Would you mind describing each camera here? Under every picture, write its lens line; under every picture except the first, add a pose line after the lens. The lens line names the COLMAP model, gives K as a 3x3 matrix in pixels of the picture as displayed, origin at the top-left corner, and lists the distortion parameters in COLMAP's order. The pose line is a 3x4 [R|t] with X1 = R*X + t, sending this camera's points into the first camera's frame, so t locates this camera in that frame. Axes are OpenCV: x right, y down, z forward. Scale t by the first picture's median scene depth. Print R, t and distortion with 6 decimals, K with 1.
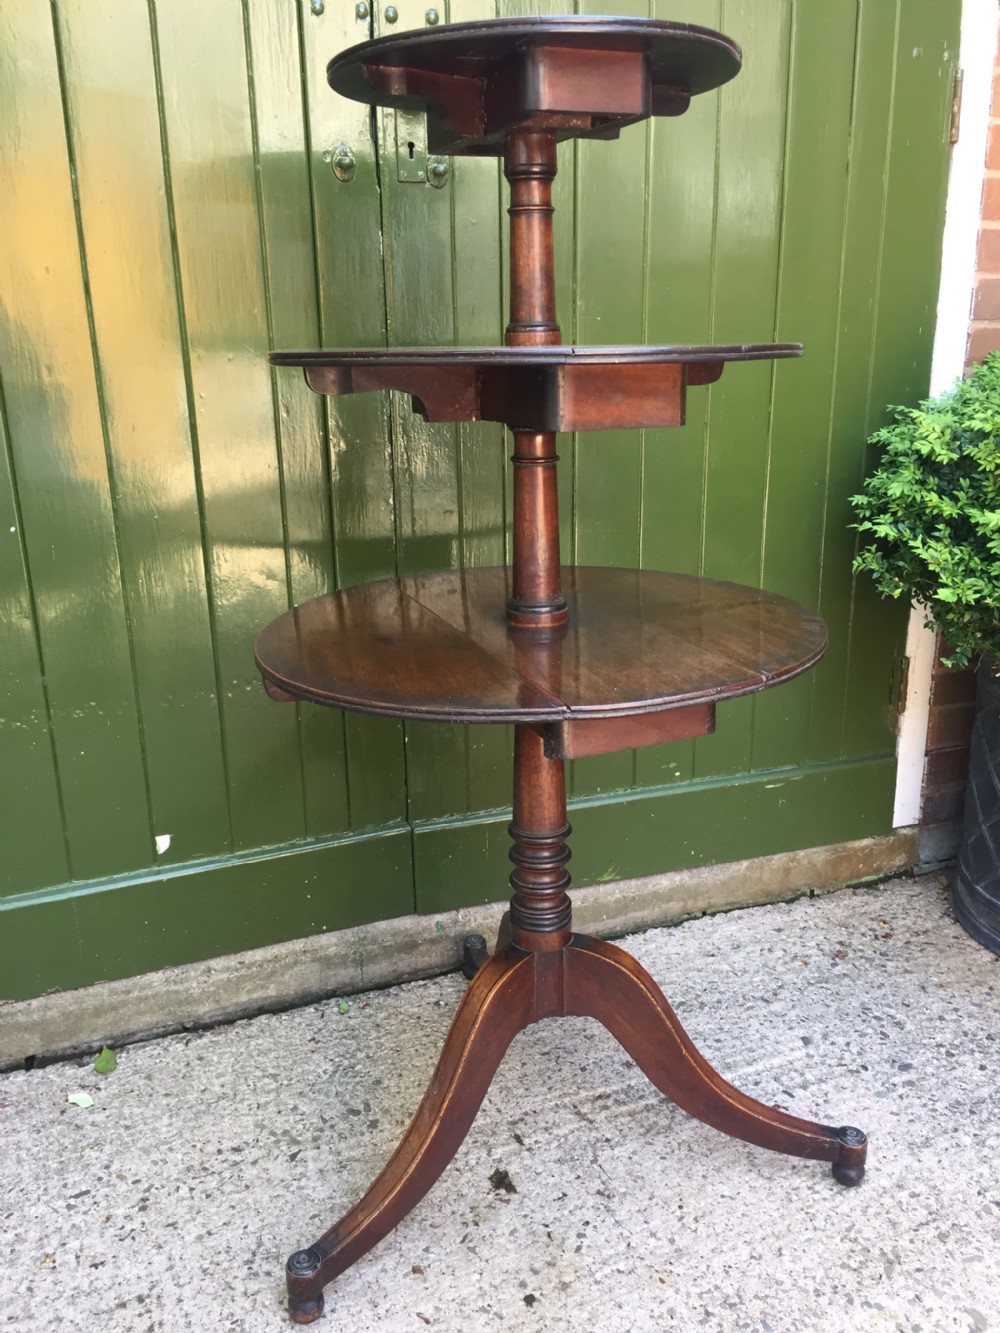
lens RADIAL K [[1152.8, 0, 506.7], [0, 1152.8, 670.9], [0, 0, 1]] dist [0.082094, -0.125840]
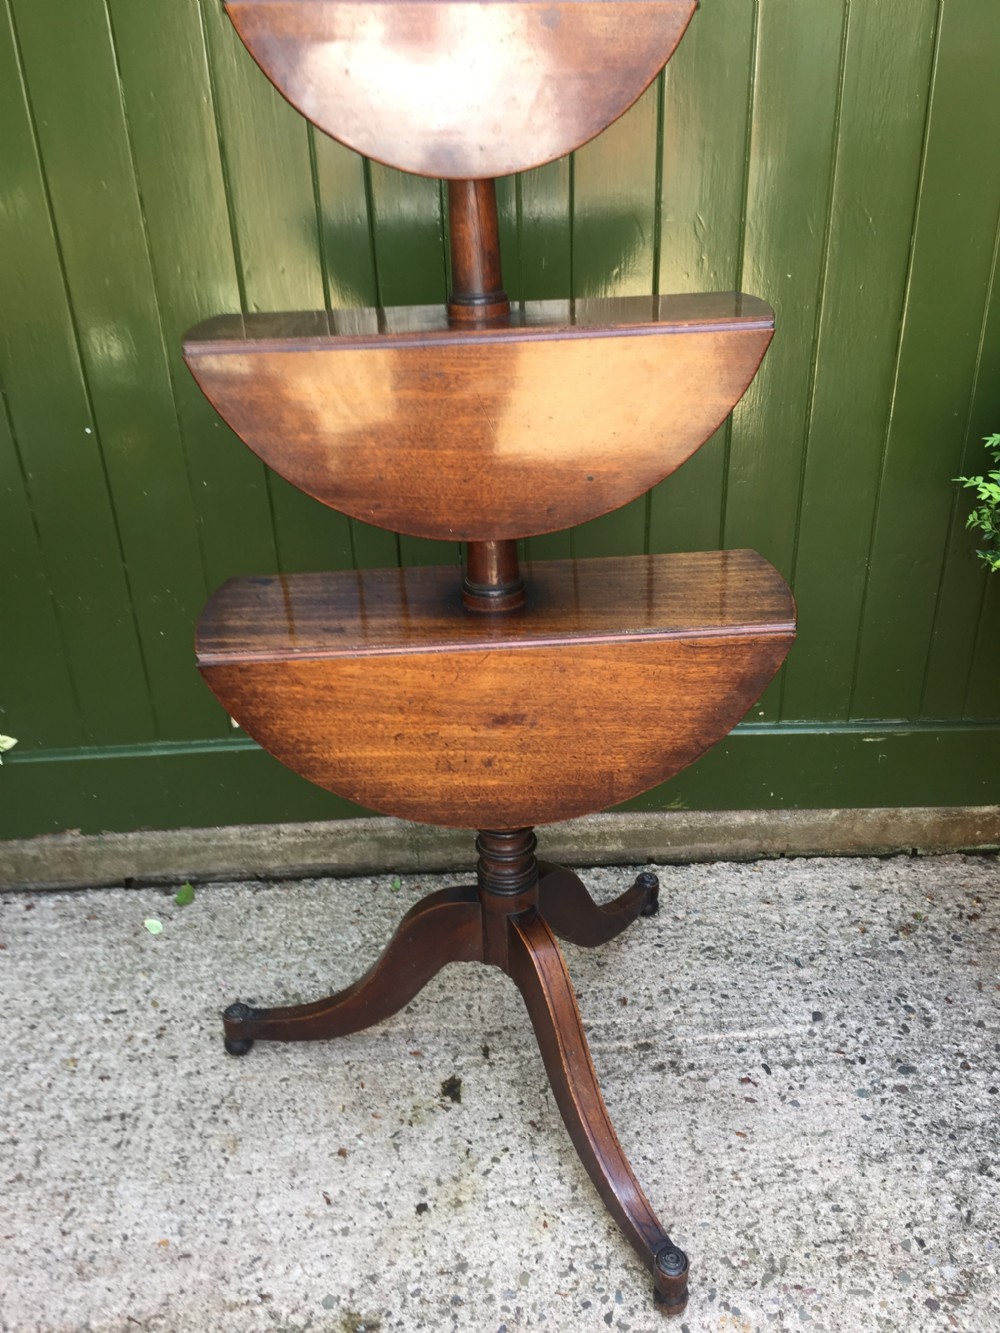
lens RADIAL K [[1152.8, 0, 503.6], [0, 1152.8, 671.9], [0, 0, 1]] dist [0.082094, -0.125840]
pose [[0.945354, 0.139120, -0.294875, 0.270317], [-0.083774, 0.977678, 0.192685, -0.132560], [0.315099, -0.157452, 0.935907, 0.063588]]
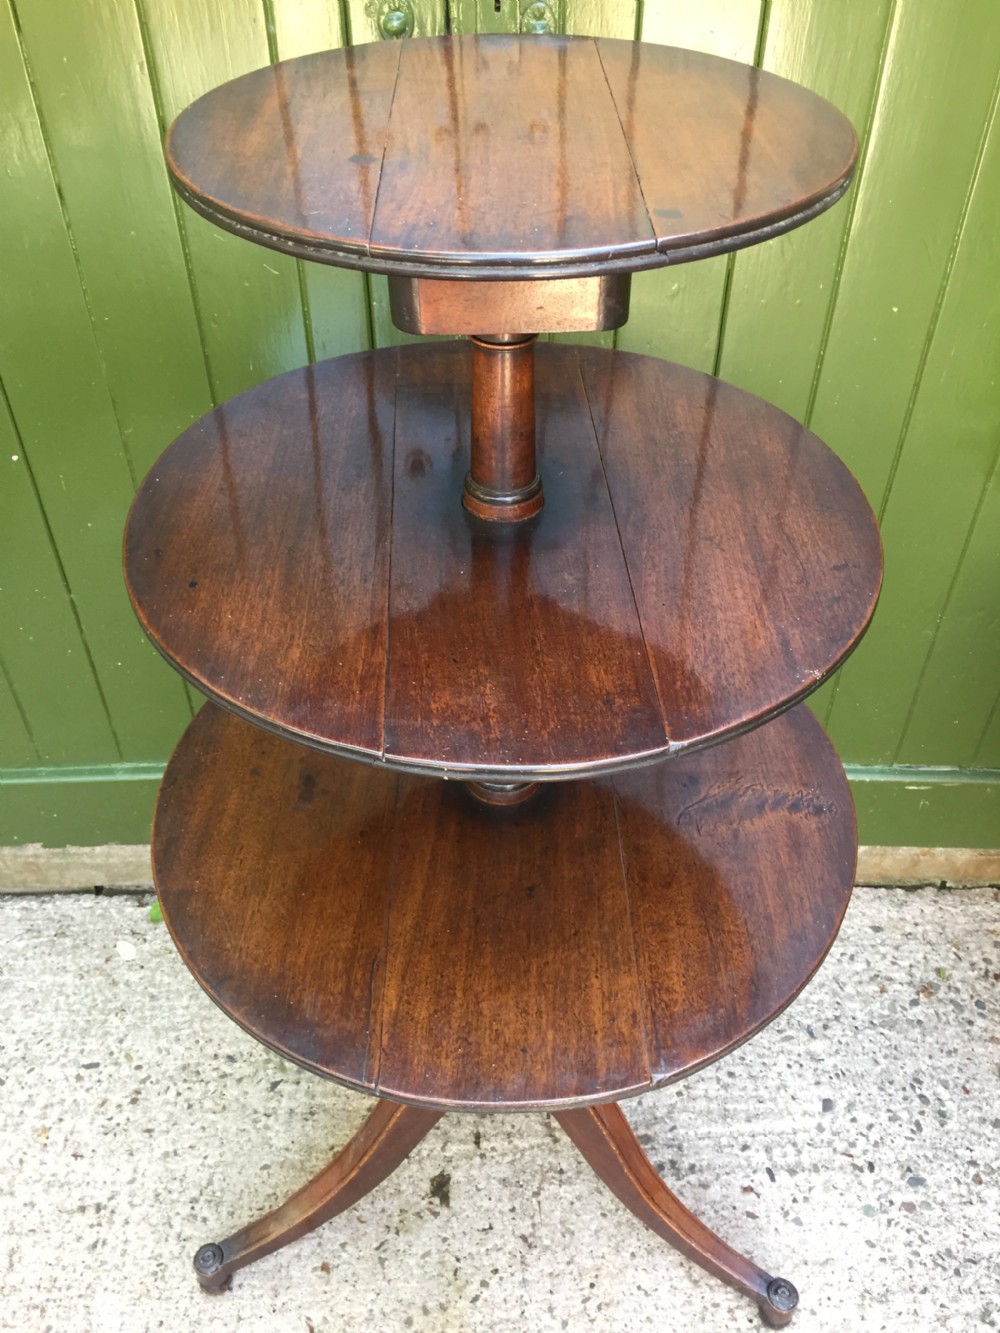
lens RADIAL K [[1152.8, 0, 504.5], [0, 1152.8, 677.9], [0, 0, 1]] dist [0.082094, -0.125840]
pose [[0.940249, 0.241490, -0.240029, 0.166299], [-0.117582, 0.891883, 0.436715, -0.373148], [0.319540, -0.382397, 0.866987, 0.265308]]
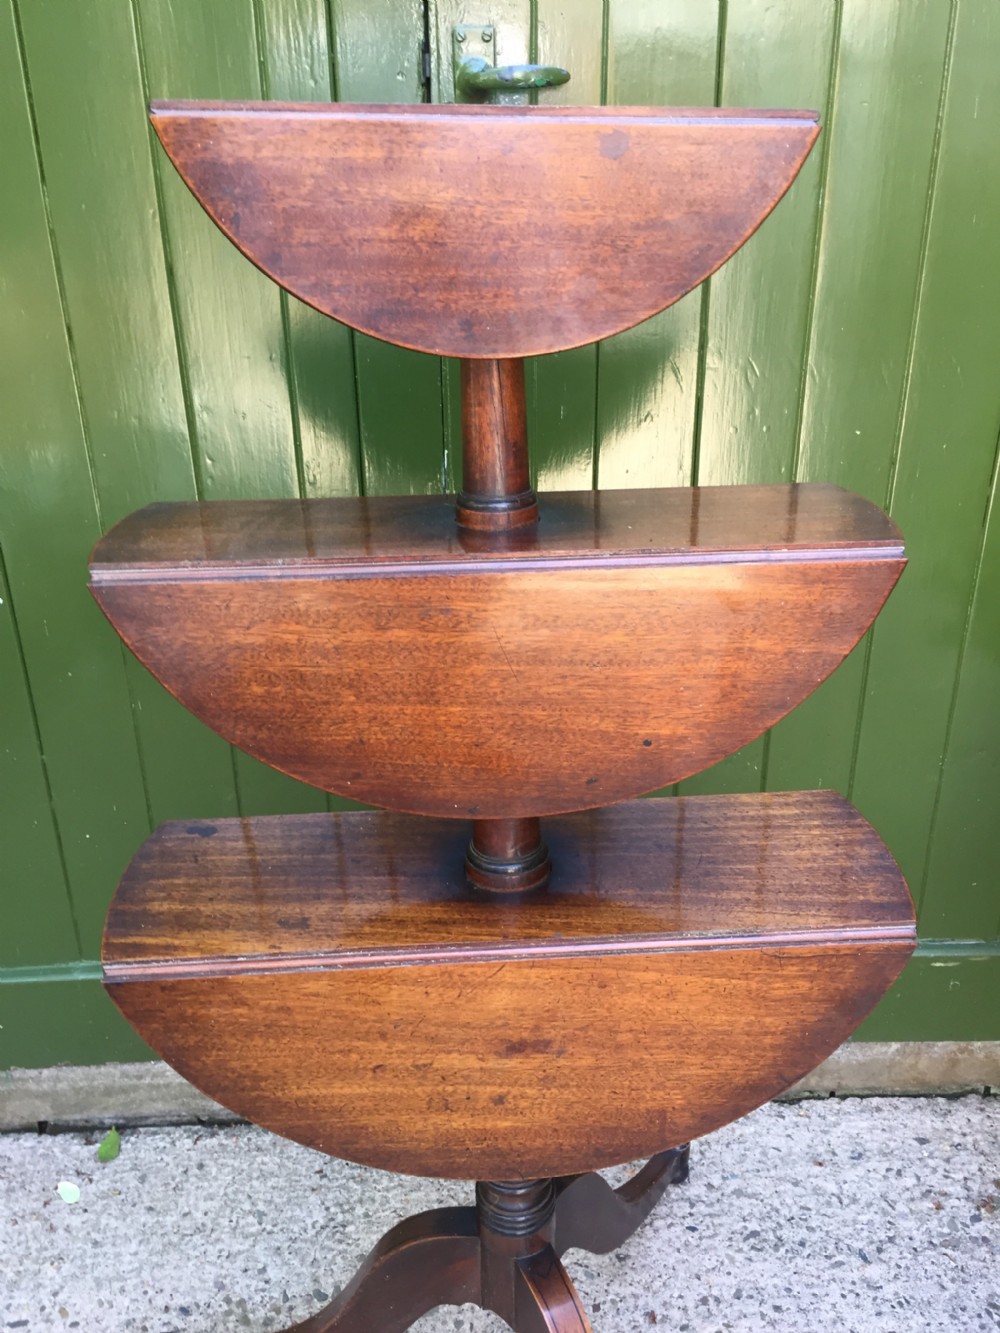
lens RADIAL K [[1152.8, 0, 503.4], [0, 1152.8, 674.8], [0, 0, 1]] dist [0.082094, -0.125840]
pose [[0.950738, 0.135057, -0.279028, 0.176789], [-0.098407, 0.985038, 0.141478, -0.212548], [0.293961, -0.107050, 0.949804, 0.247403]]
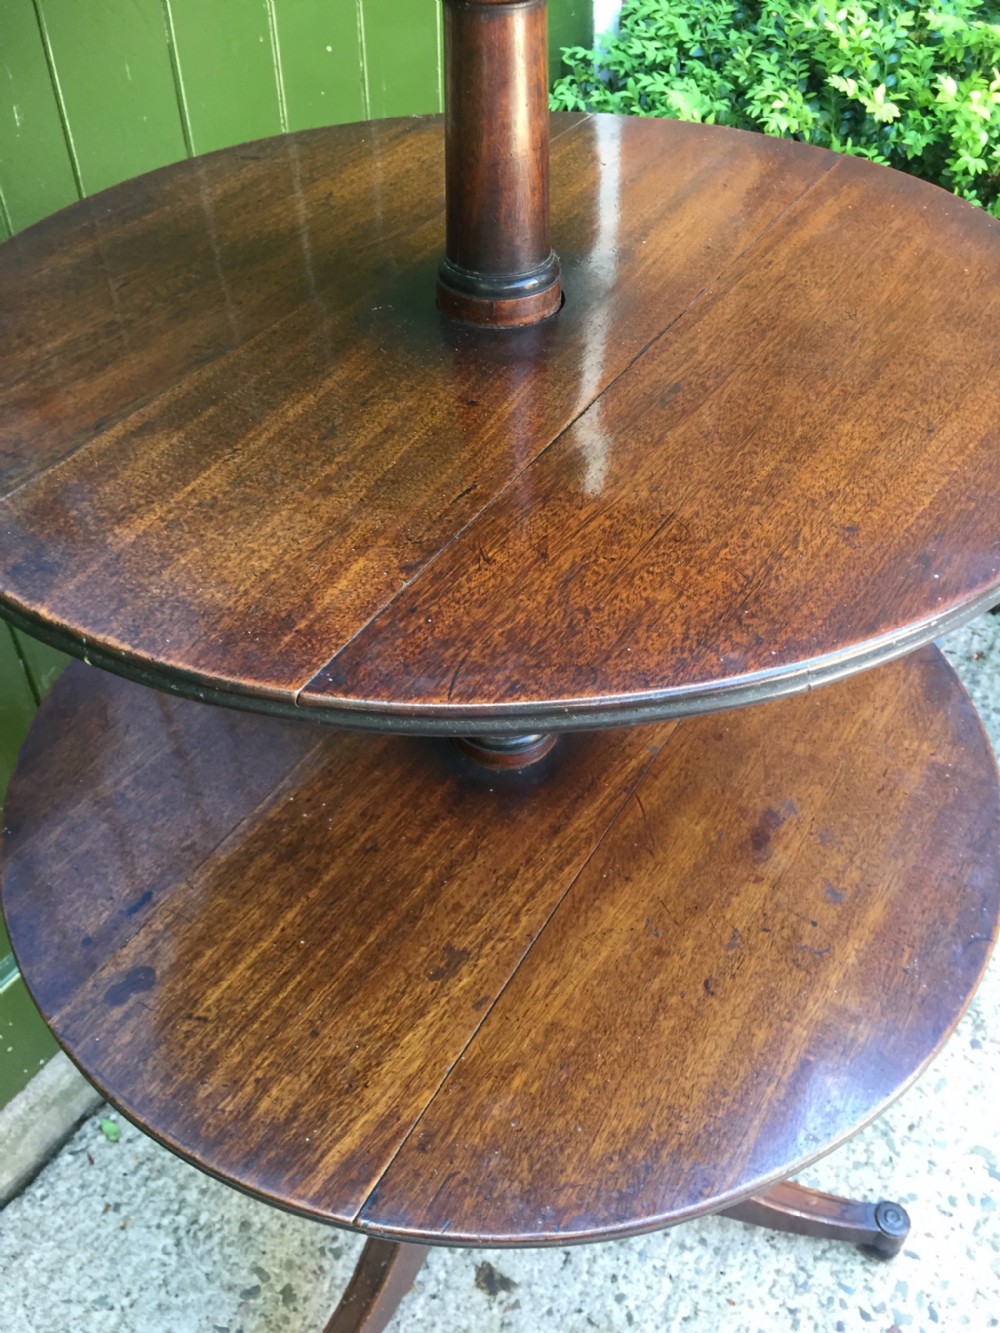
lens RADIAL K [[1152.8, 0, 503.4], [0, 1152.8, 678.0], [0, 0, 1]] dist [0.082094, -0.125840]
pose [[0.805424, -0.391226, 0.445235, -0.174166], [0.164677, 0.869335, 0.465981, -0.270296], [-0.569362, -0.301992, 0.764609, 0.446122]]
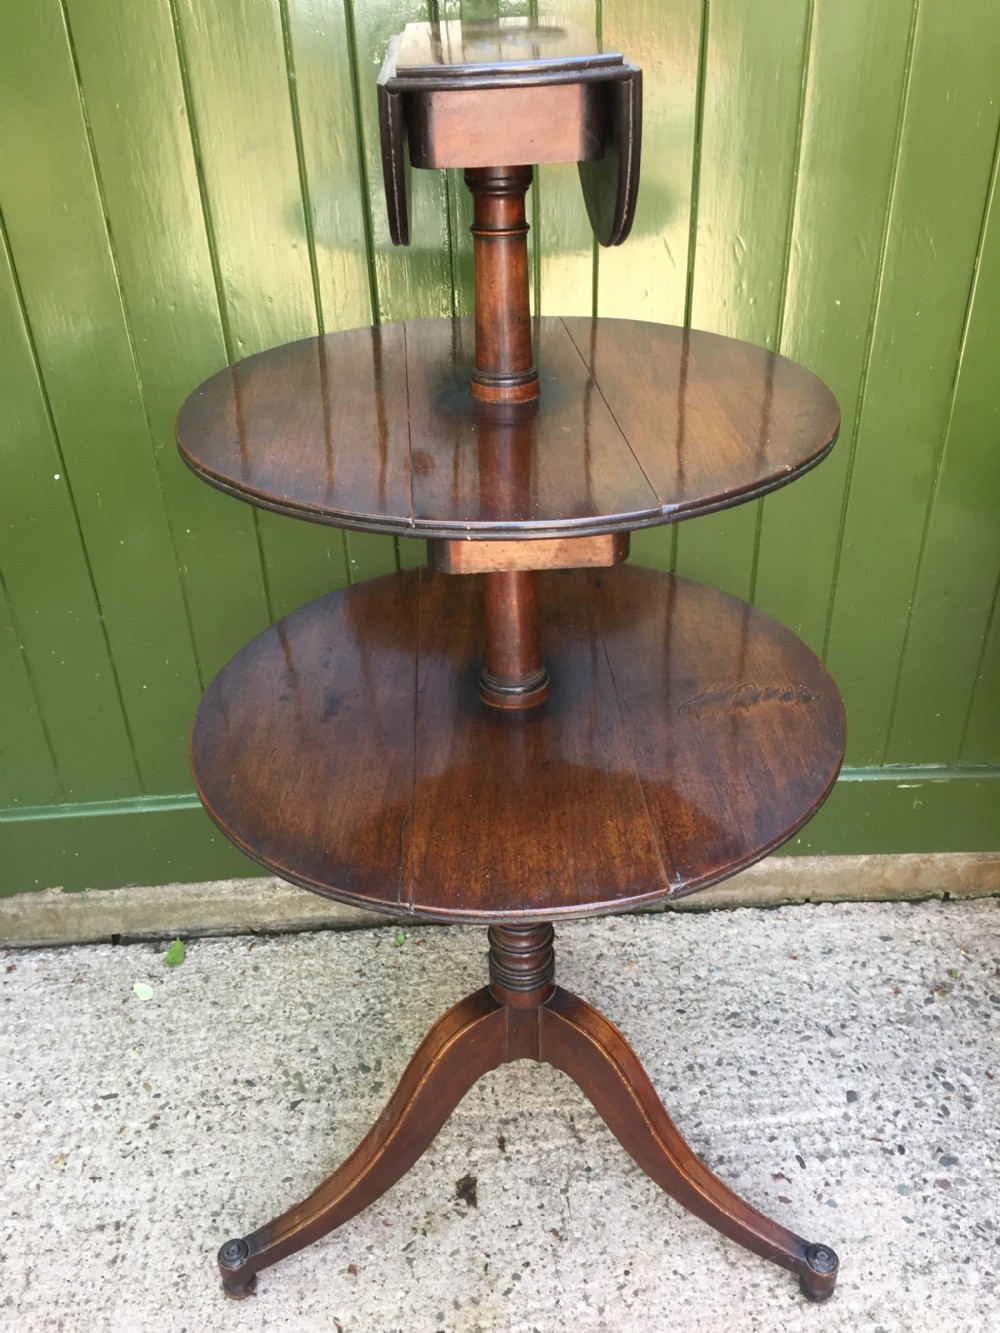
lens RADIAL K [[1152.8, 0, 505.2], [0, 1152.8, 672.9], [0, 0, 1]] dist [0.082094, -0.125840]
pose [[0.950795, 0.152133, -0.269897, 0.206222], [-0.078543, 0.961040, 0.265016, -0.233805], [0.299700, -0.230778, 0.925701, 0.158461]]
